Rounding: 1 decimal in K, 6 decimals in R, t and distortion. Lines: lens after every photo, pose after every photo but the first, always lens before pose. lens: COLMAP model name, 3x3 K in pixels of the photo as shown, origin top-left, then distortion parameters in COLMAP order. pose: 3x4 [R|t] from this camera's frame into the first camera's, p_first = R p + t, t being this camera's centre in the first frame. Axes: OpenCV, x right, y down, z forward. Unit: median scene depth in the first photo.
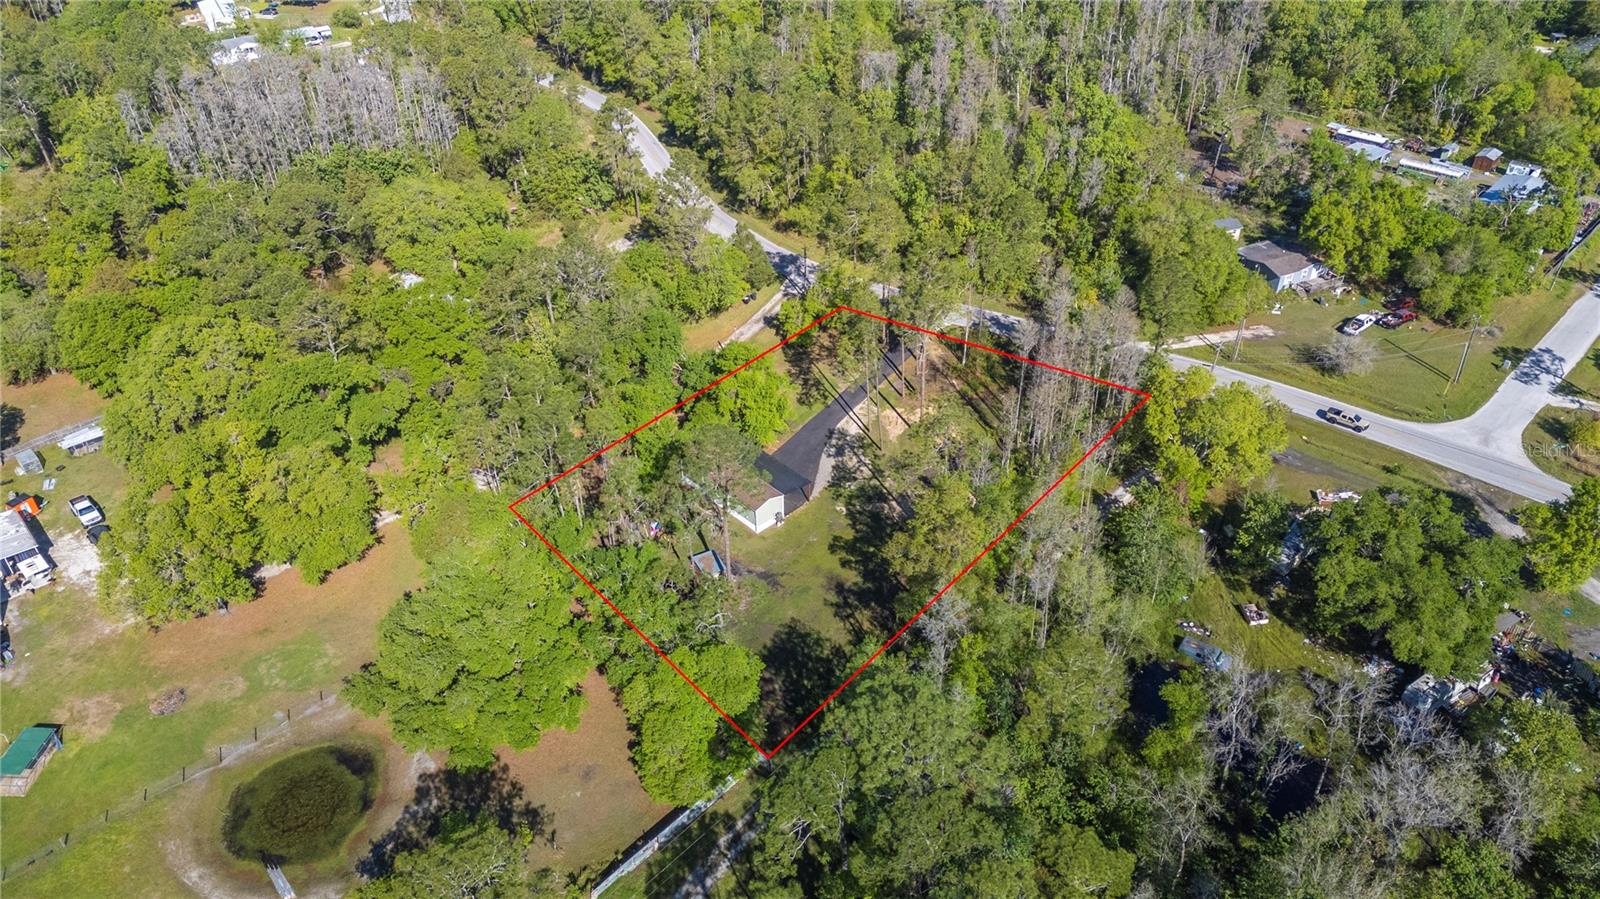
lens RADIAL K [[1168.4, 0, 798.0], [0, 1168.4, 458.3], [0, 0, 1]] dist [0.074416, -0.063614]
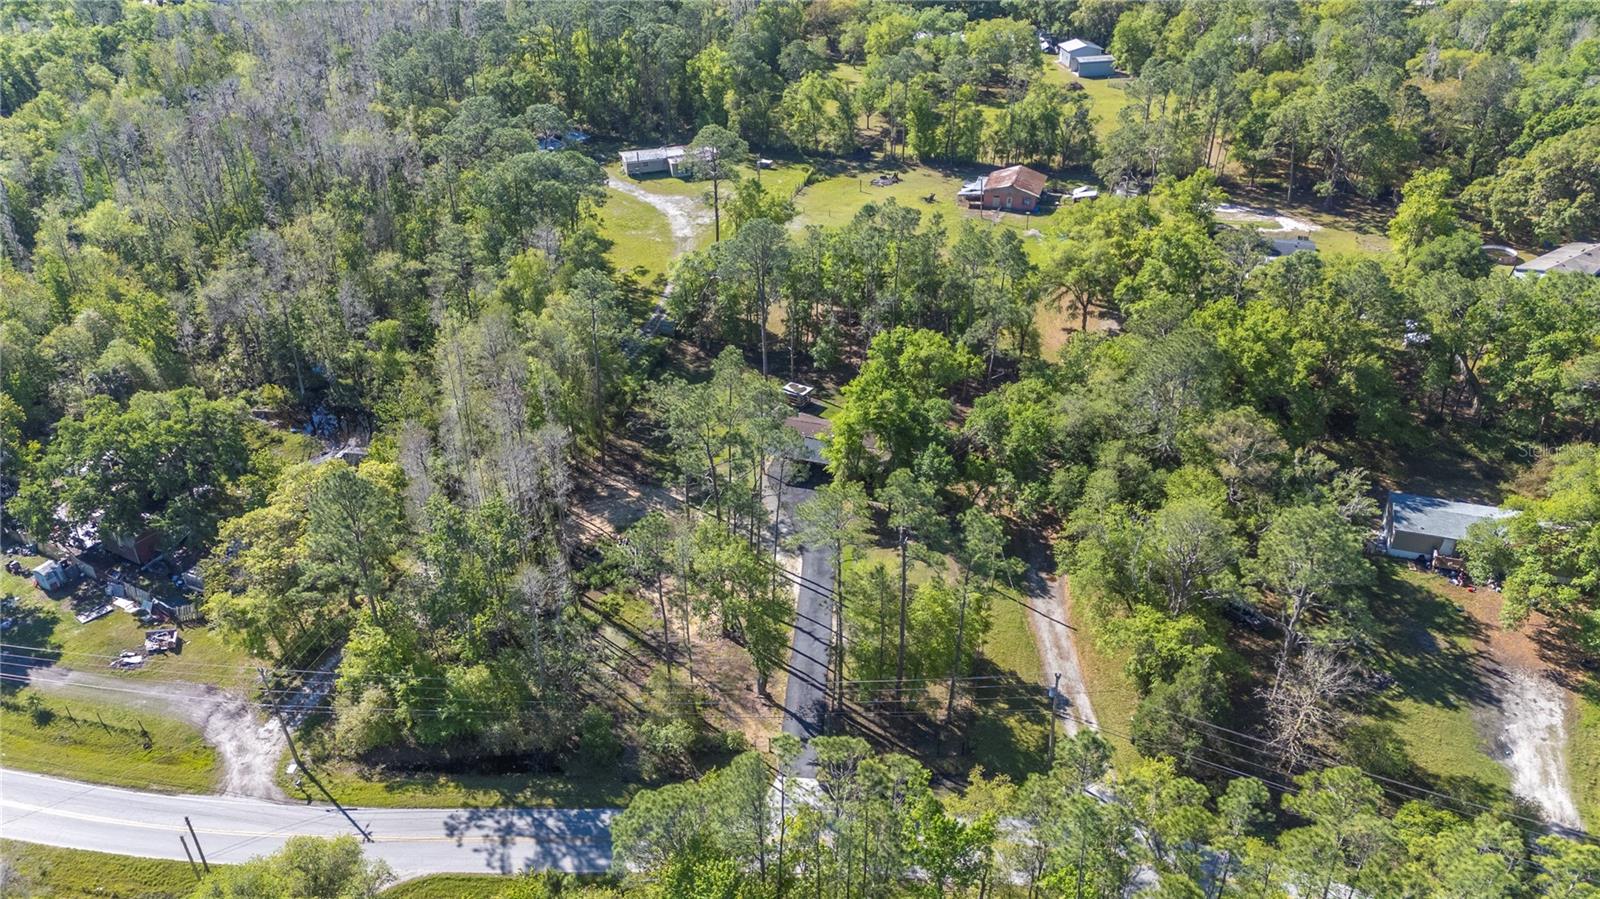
lens RADIAL K [[1168.4, 0, 803.2], [0, 1168.4, 453.0], [0, 0, 1]] dist [0.074416, -0.063614]
pose [[-0.883529, 0.258788, -0.390390, 0.337195], [-0.255439, 0.432400, 0.864744, -0.774292], [0.392590, 0.863747, -0.315933, 1.261922]]
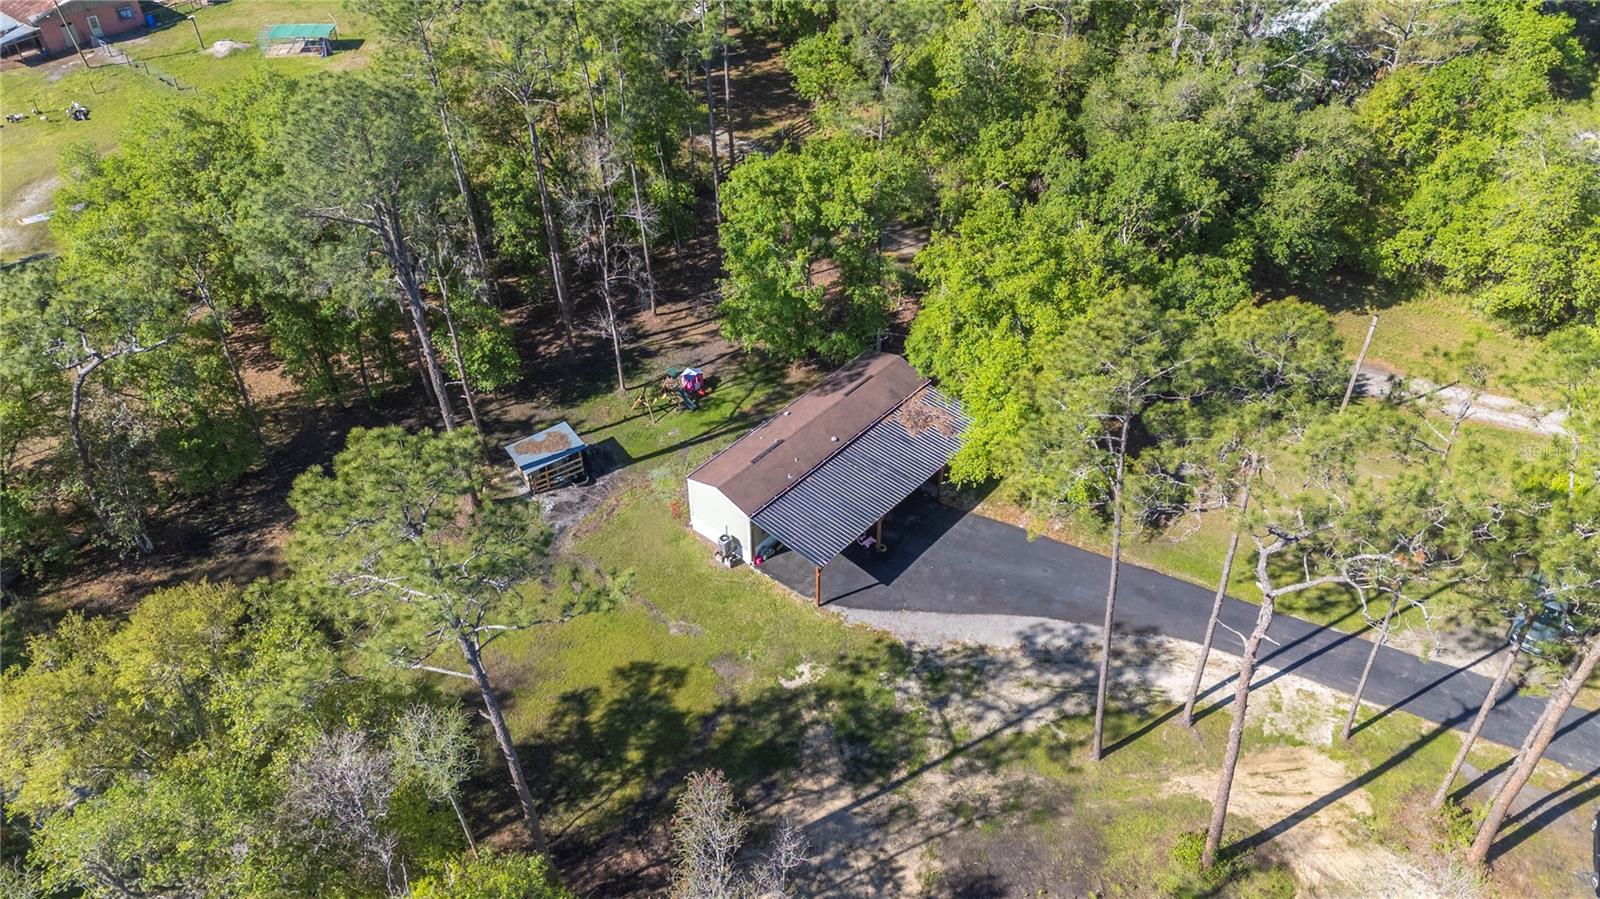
lens RADIAL K [[1168.4, 0, 802.5], [0, 1168.4, 444.0], [0, 0, 1]] dist [0.074416, -0.063614]
pose [[0.104079, 0.647548, -0.754883, 0.263581], [-0.570729, 0.660484, 0.487883, -0.184082], [0.814516, 0.380056, 0.438317, 0.780696]]
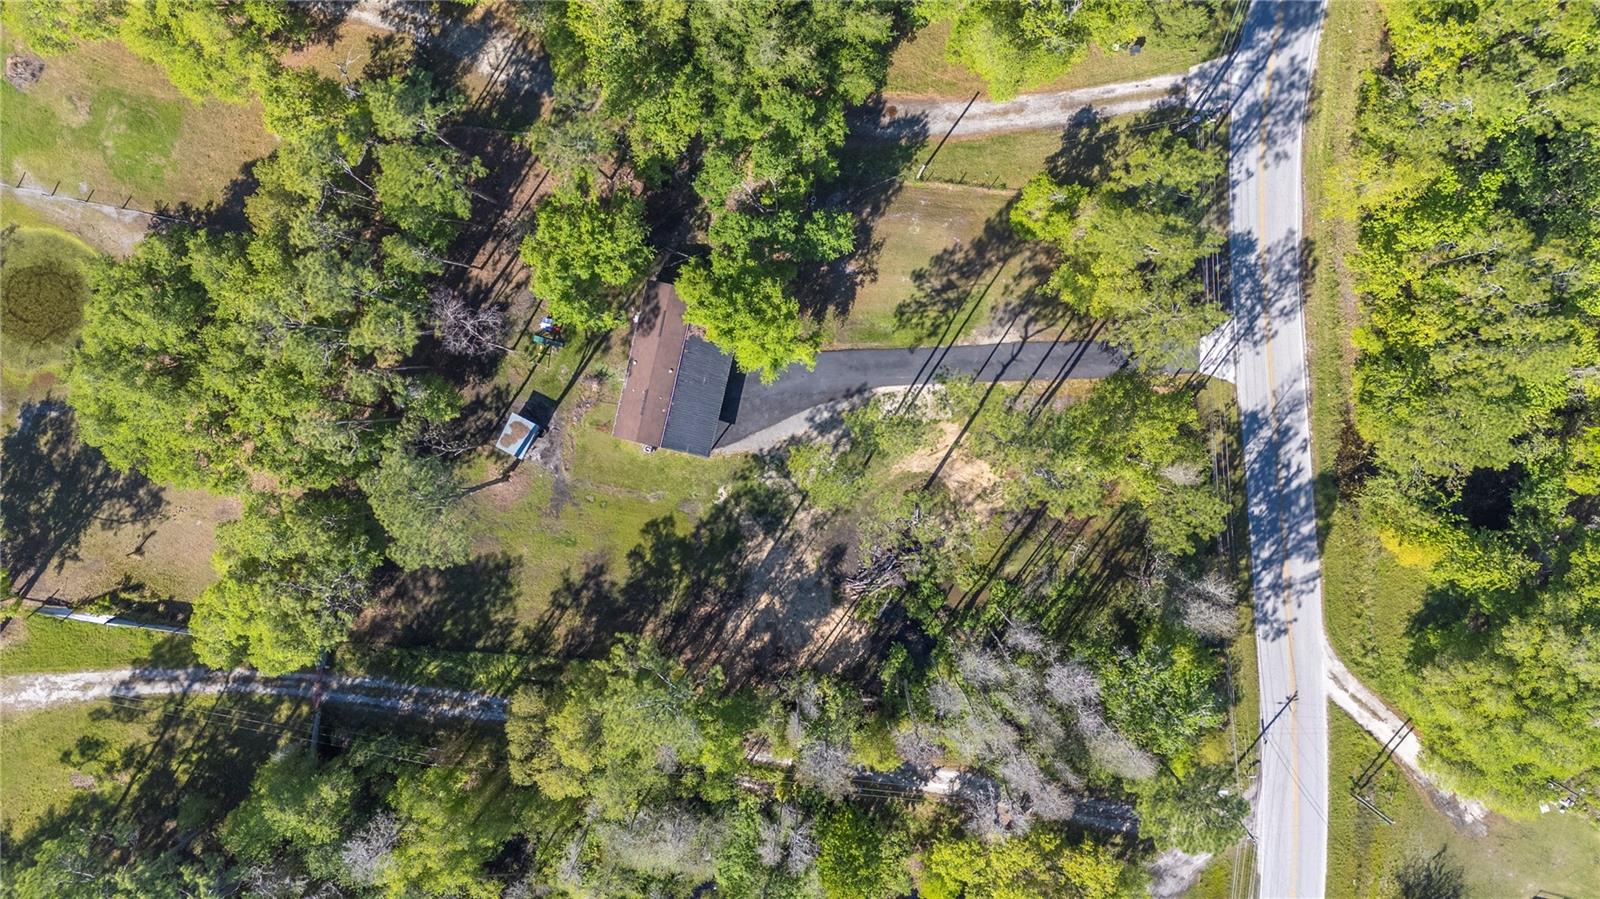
lens RADIAL K [[1168.4, 0, 807.0], [0, 1168.4, 455.3], [0, 0, 1]] dist [0.074416, -0.063614]
pose [[0.563035, 0.824344, 0.058733, 0.001700], [-0.478828, 0.267469, 0.836172, -0.620740], [0.673584, -0.498917, 0.545313, 0.606039]]
